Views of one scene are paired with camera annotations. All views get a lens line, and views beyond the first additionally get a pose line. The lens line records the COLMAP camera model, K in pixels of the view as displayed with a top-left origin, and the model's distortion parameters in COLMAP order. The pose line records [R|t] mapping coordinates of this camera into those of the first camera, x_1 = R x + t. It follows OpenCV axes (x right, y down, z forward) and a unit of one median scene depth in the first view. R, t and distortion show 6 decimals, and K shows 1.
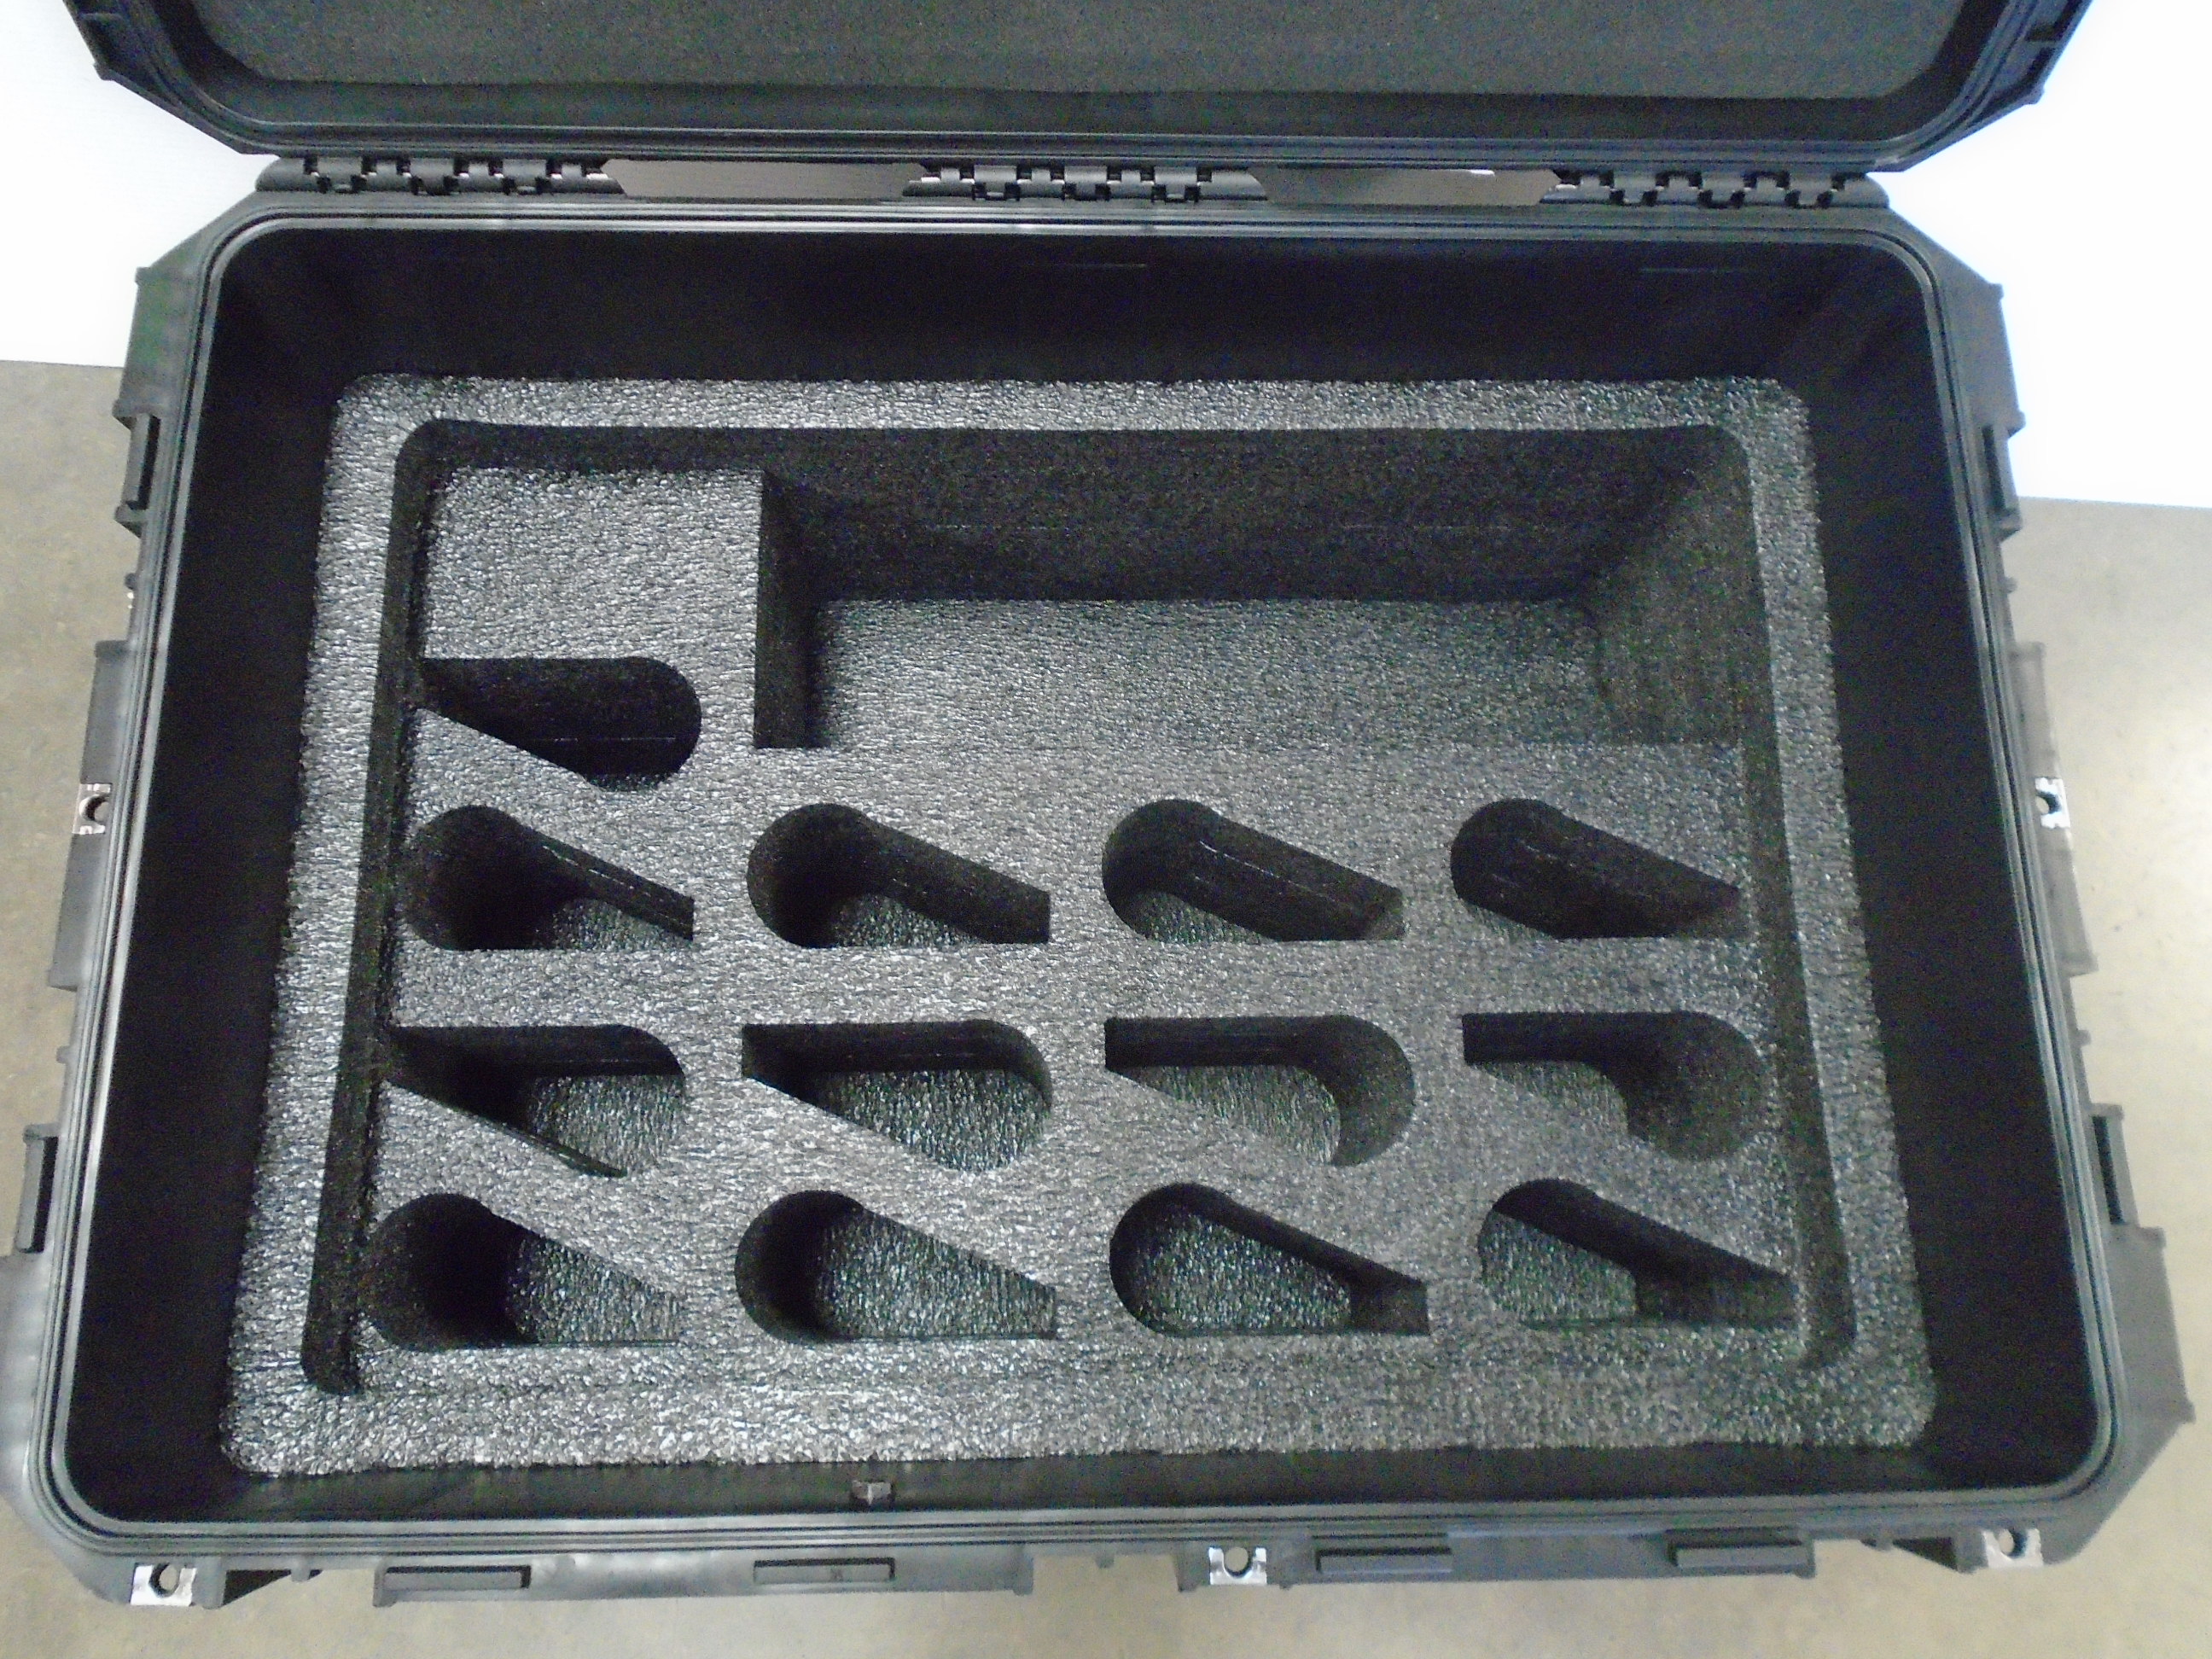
lens RADIAL K [[1674.2, 0, 1095.4], [0, 1674.2, 830.1], [0, 0, 1]] dist [-0.020899, 0.002666]
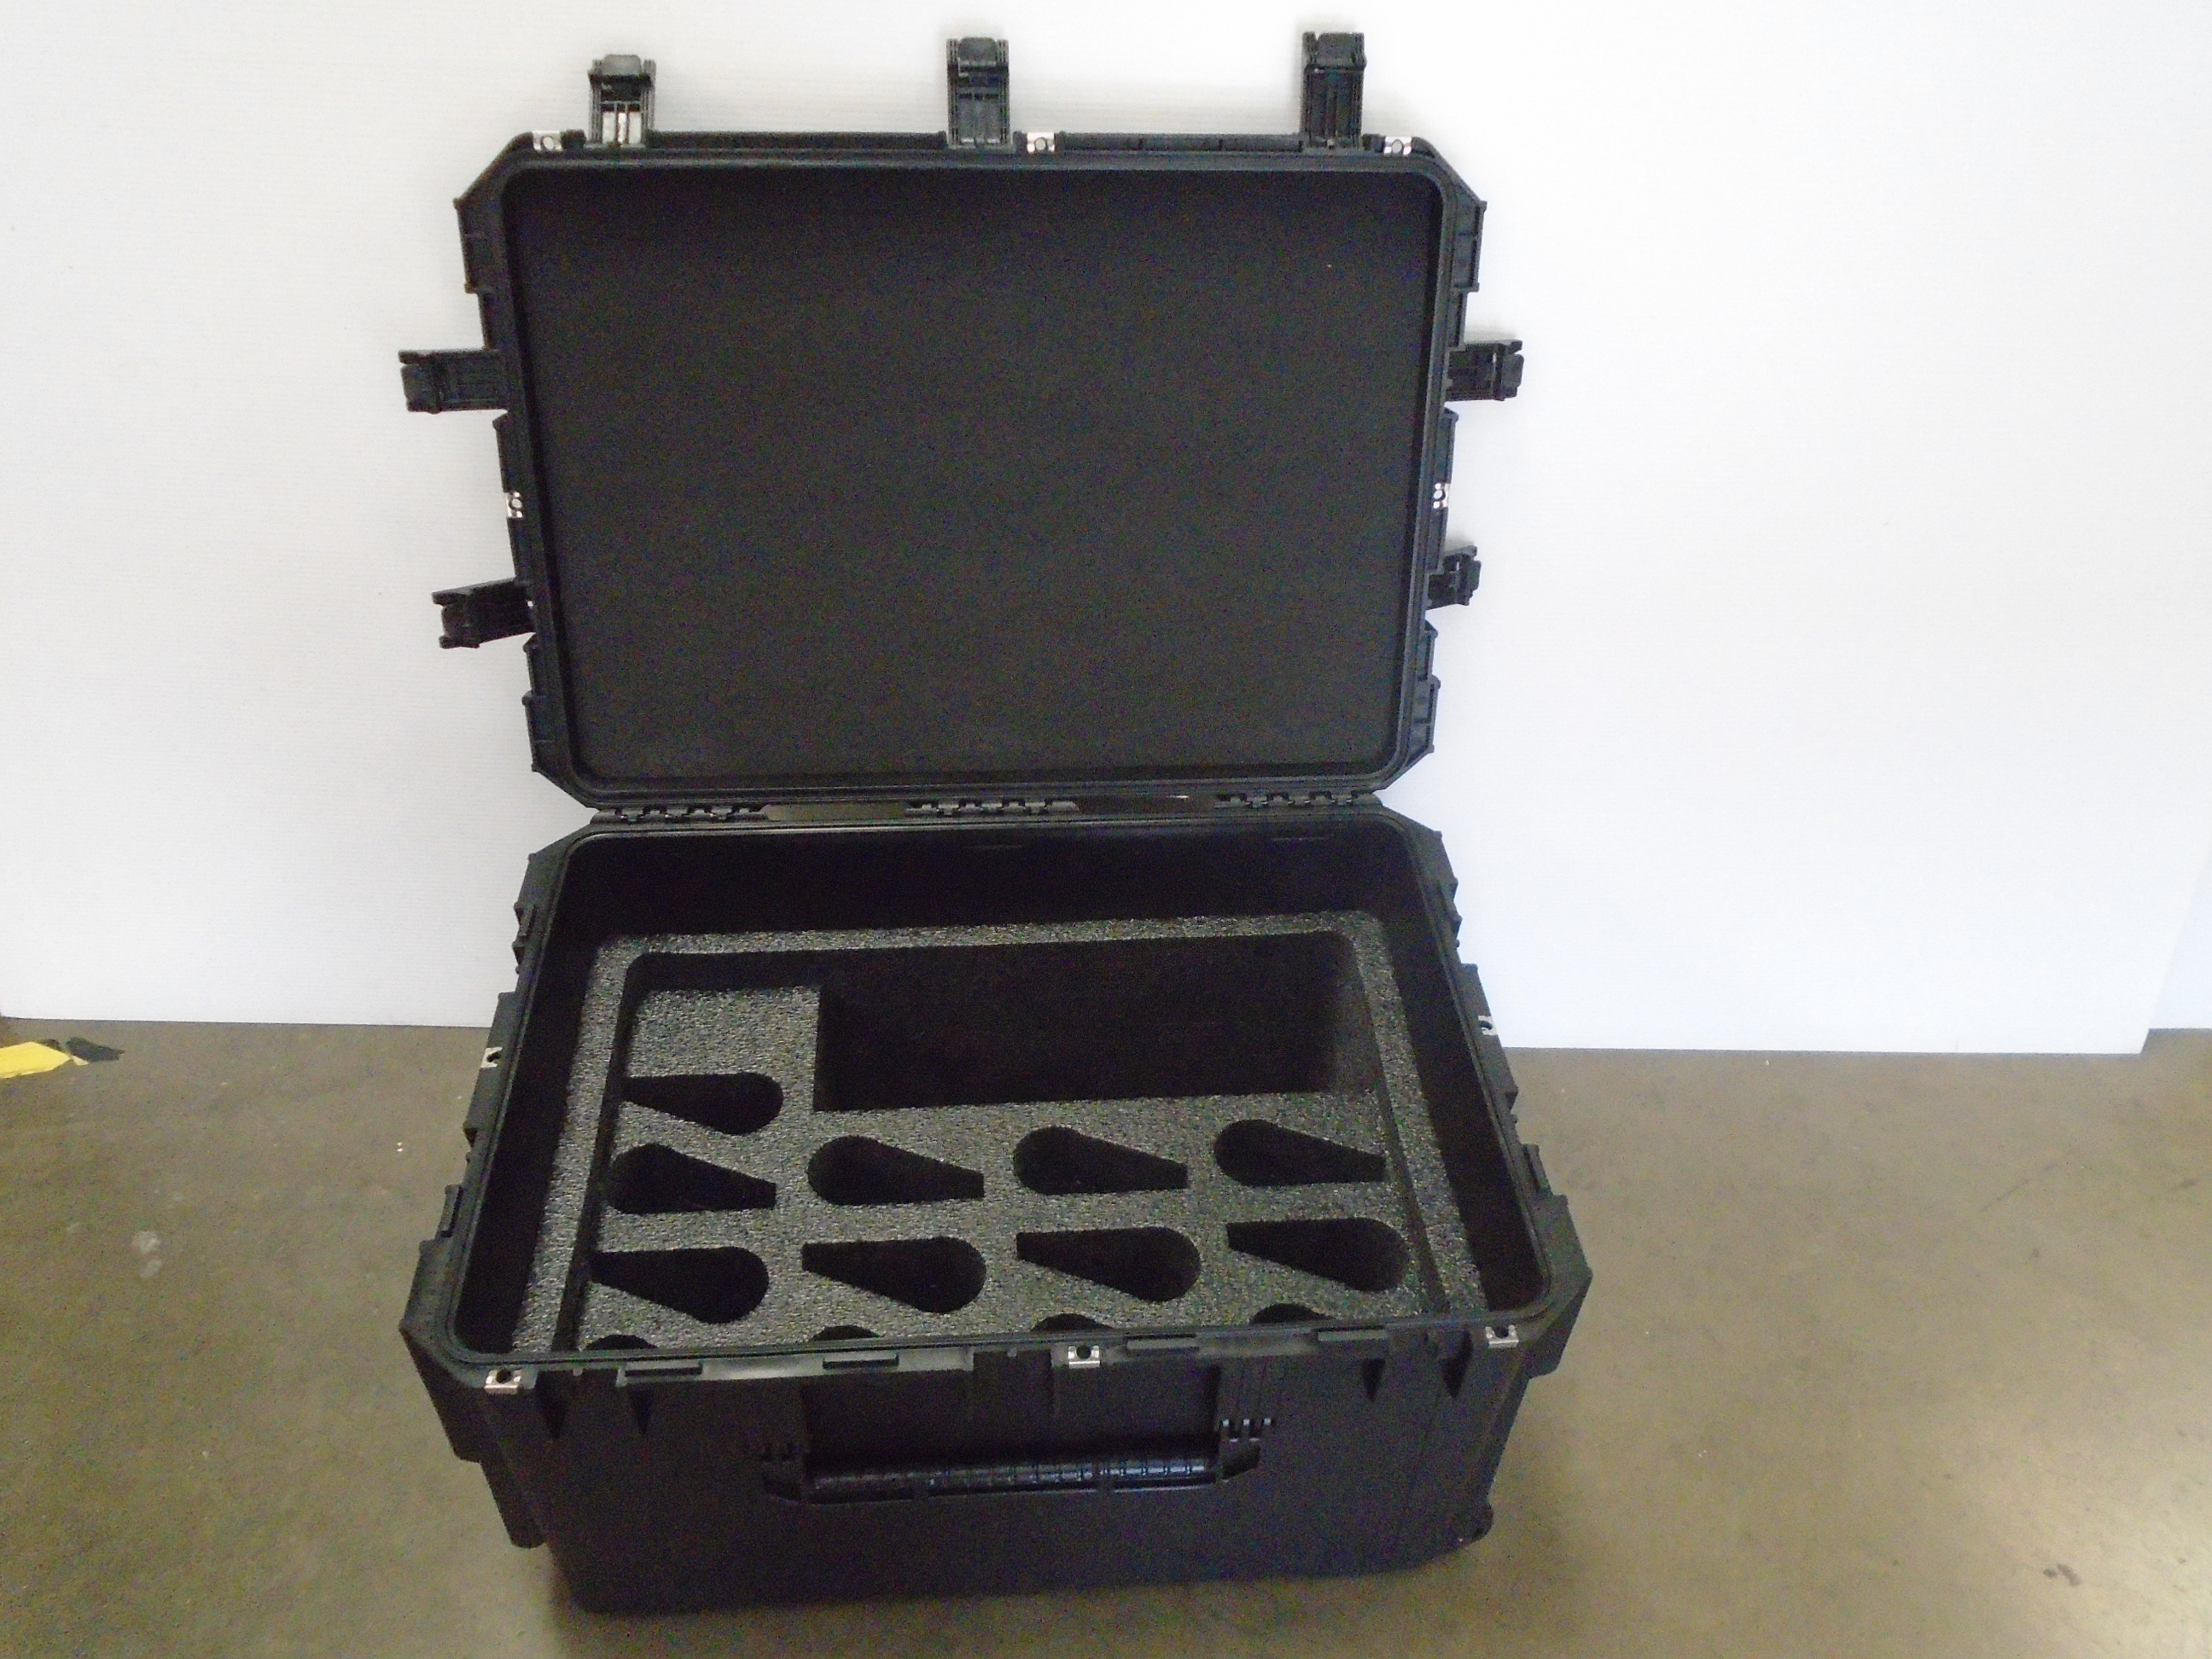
lens RADIAL K [[1674.2, 0, 1095.4], [0, 1674.2, 830.1], [0, 0, 1]] dist [-0.020899, 0.002666]
pose [[0.998384, -0.040540, 0.039833, 0.034904], [0.055989, 0.821989, -0.566744, 0.746785], [-0.009766, 0.568058, 0.822931, -0.636719]]
